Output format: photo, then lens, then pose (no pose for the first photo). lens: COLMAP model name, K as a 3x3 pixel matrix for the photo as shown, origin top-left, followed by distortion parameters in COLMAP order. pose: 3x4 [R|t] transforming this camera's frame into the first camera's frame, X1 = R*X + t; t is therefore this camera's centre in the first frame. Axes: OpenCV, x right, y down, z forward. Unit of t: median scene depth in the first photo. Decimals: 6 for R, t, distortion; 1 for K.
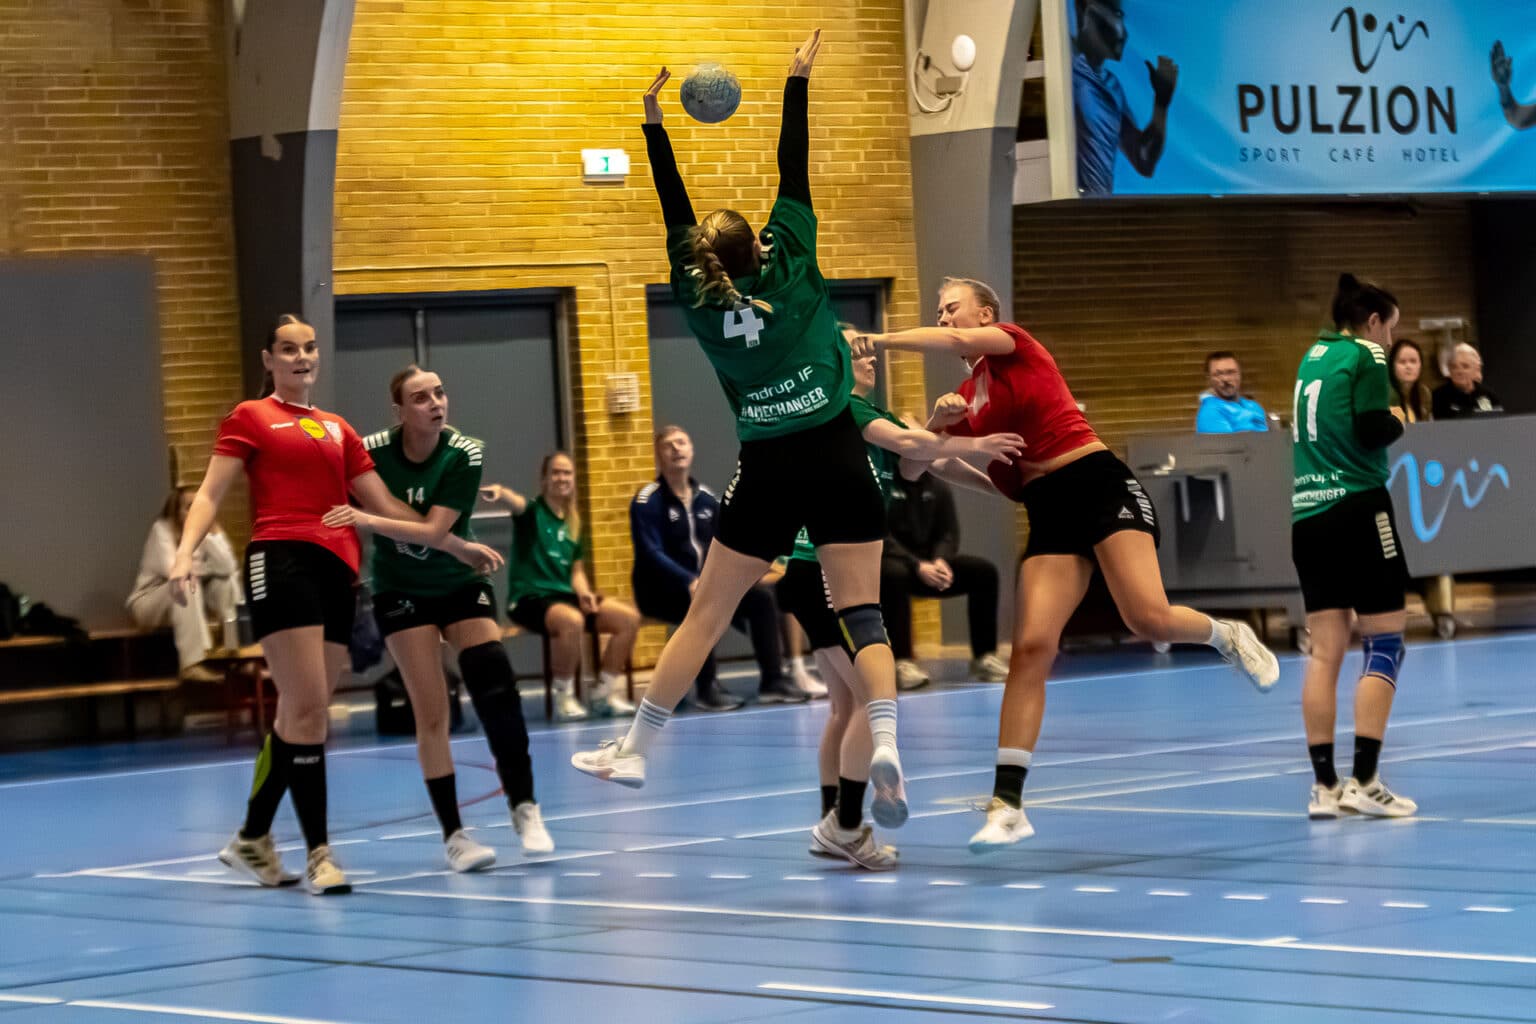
lens RADIAL K [[5169.0, 0, 708.2], [0, 5169.0, 511.9], [0, 0, 1]] dist [-0.039584, -1.420031]
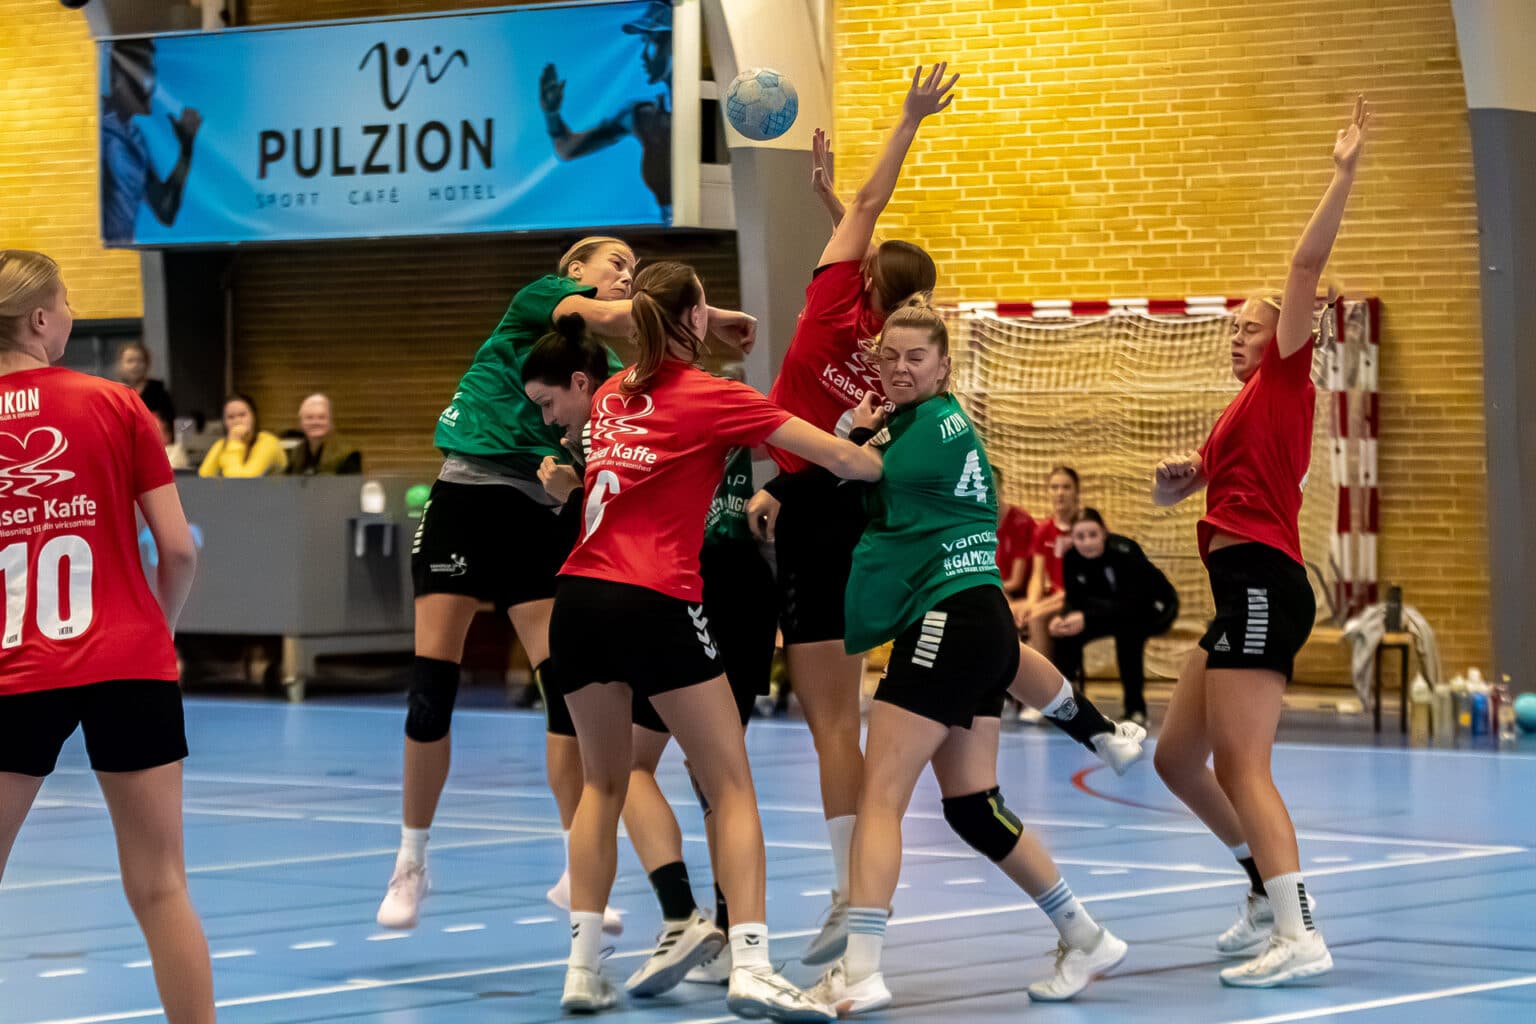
lens RADIAL K [[5156.9, 0, 768.0], [0, 5156.9, 512.0], [0, 0, 1]] dist [0.089078, -0.254458]
pose [[0.202770, 0.059910, -0.977392, 1.089845], [-0.022042, 0.998153, 0.056610, -0.066604], [0.978978, 0.010065, 0.203716, 0.876652]]
